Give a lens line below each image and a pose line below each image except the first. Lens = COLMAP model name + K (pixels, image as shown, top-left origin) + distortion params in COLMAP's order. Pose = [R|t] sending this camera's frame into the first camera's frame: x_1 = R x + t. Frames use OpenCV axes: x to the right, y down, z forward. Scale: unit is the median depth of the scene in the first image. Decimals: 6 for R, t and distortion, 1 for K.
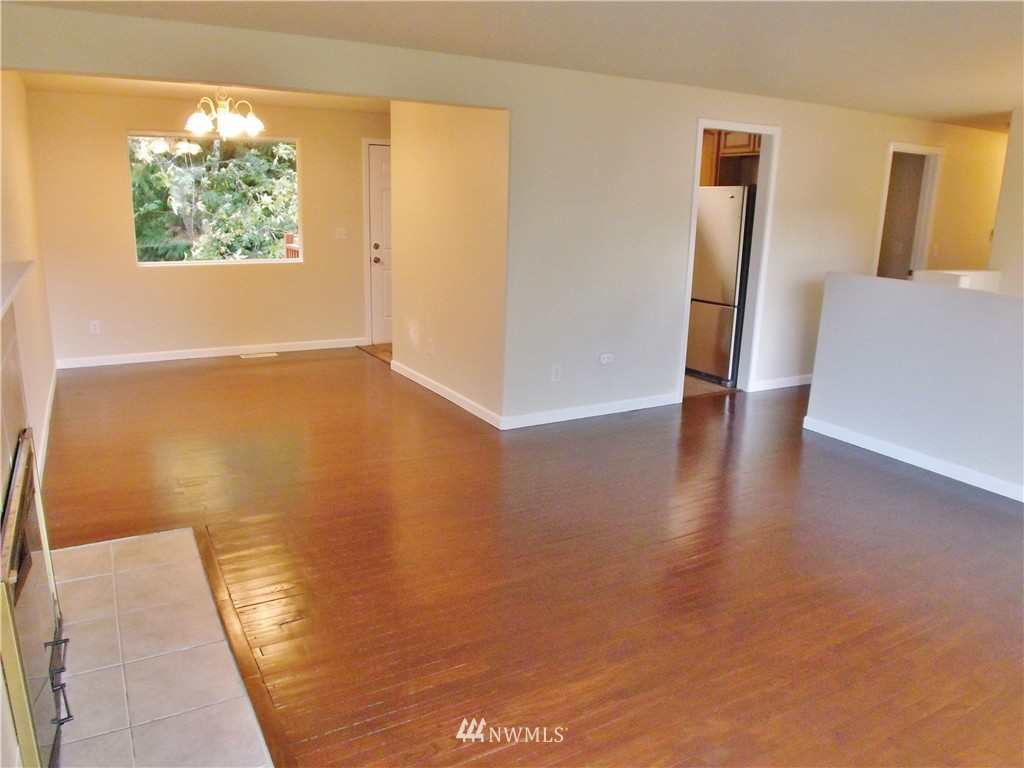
lens RADIAL K [[739.1, 0, 510.2], [0, 739.1, 384.2], [0, 0, 1]] dist [-0.050801, -0.003864]
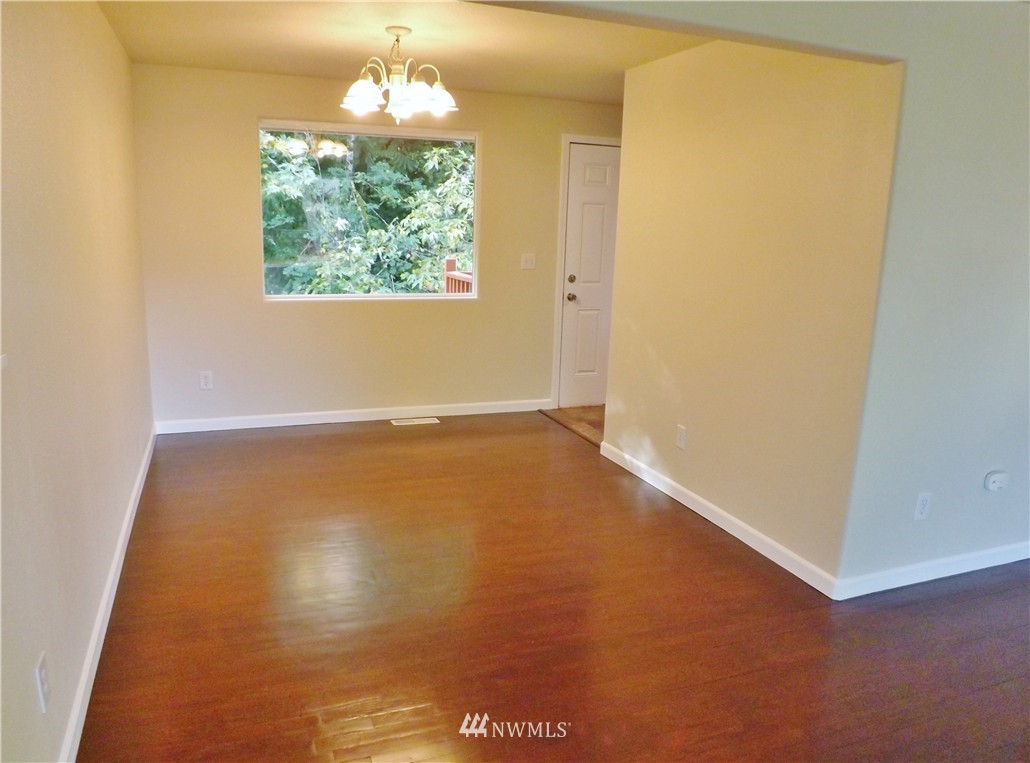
lens RADIAL K [[743.4, 0, 528.9], [0, 743.4, 391.3], [0, 0, 1]] dist [-0.050801, -0.003864]
pose [[0.991863, 0.038921, -0.121218, -0.144504], [-0.041275, 0.999004, -0.016964, -0.065432], [0.120437, 0.021829, 0.992481, 0.277281]]
